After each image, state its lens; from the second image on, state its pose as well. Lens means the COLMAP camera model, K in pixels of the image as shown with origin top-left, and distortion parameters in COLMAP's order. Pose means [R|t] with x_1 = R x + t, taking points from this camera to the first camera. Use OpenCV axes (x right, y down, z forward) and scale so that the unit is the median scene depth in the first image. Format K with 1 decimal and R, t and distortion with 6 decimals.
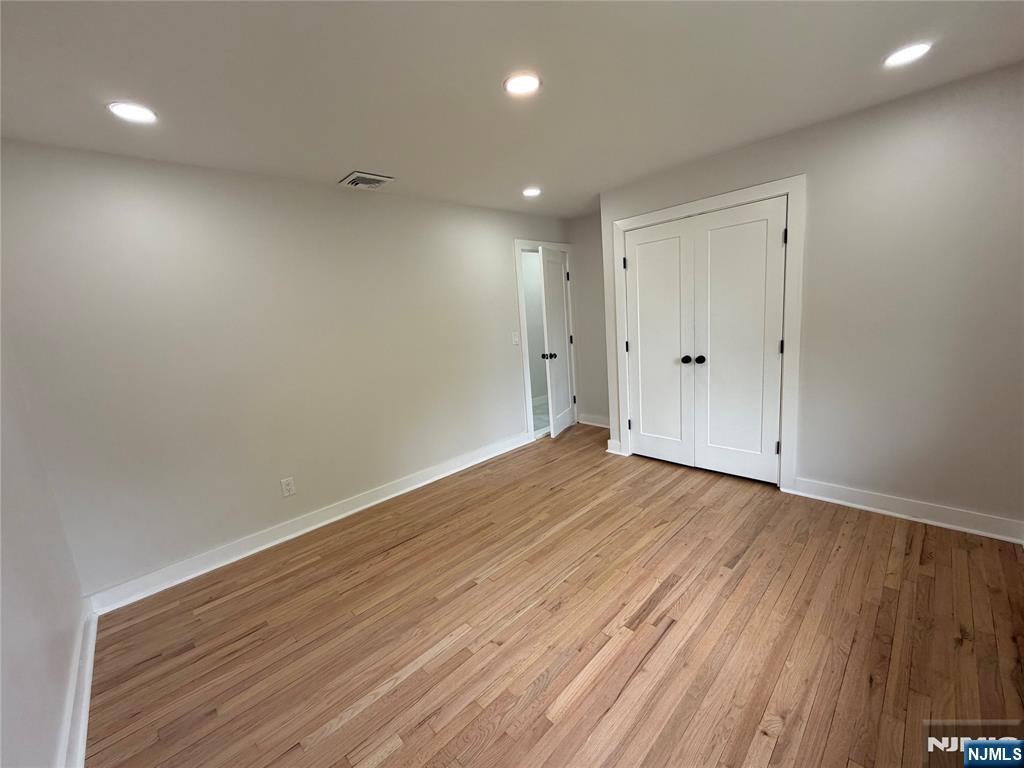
lens RADIAL K [[408.5, 0, 511.2], [0, 408.5, 385.6], [0, 0, 1]] dist [0.000163, 0.000159]
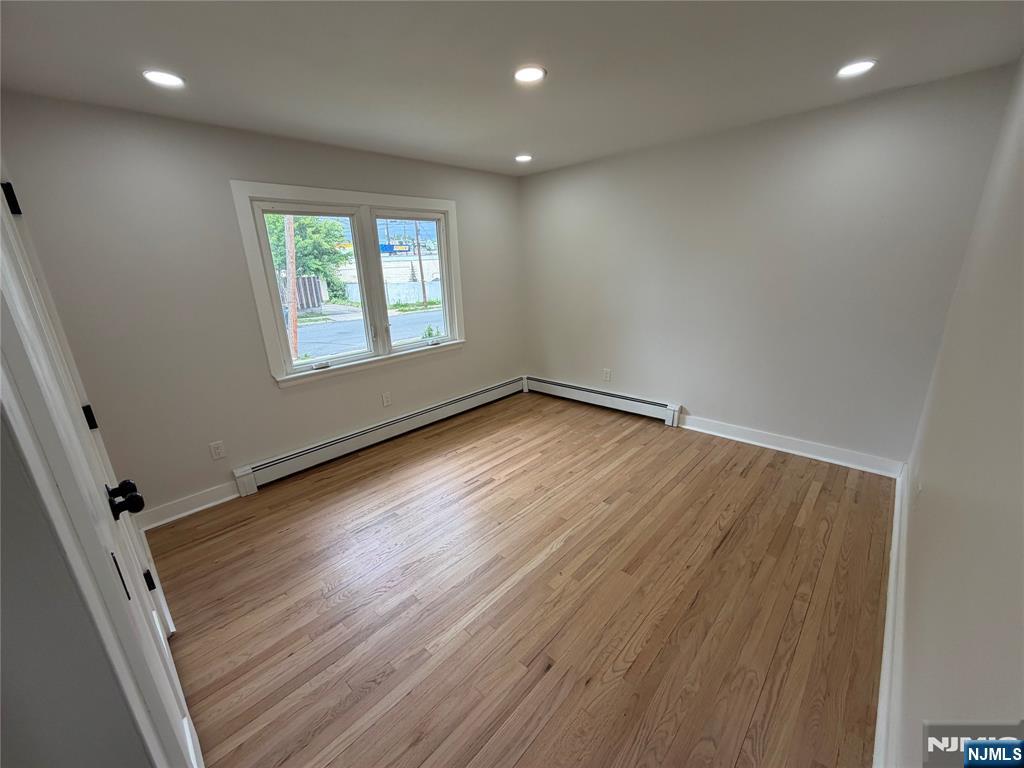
lens RADIAL K [[408.5, 0, 511.9], [0, 408.5, 379.5], [0, 0, 1]] dist [0.000163, 0.000159]
pose [[-0.991885, 0.125915, -0.017613, 0.162604], [0.105520, 0.892555, 0.438420, -0.397585], [0.070924, 0.433003, -0.898598, 1.921830]]
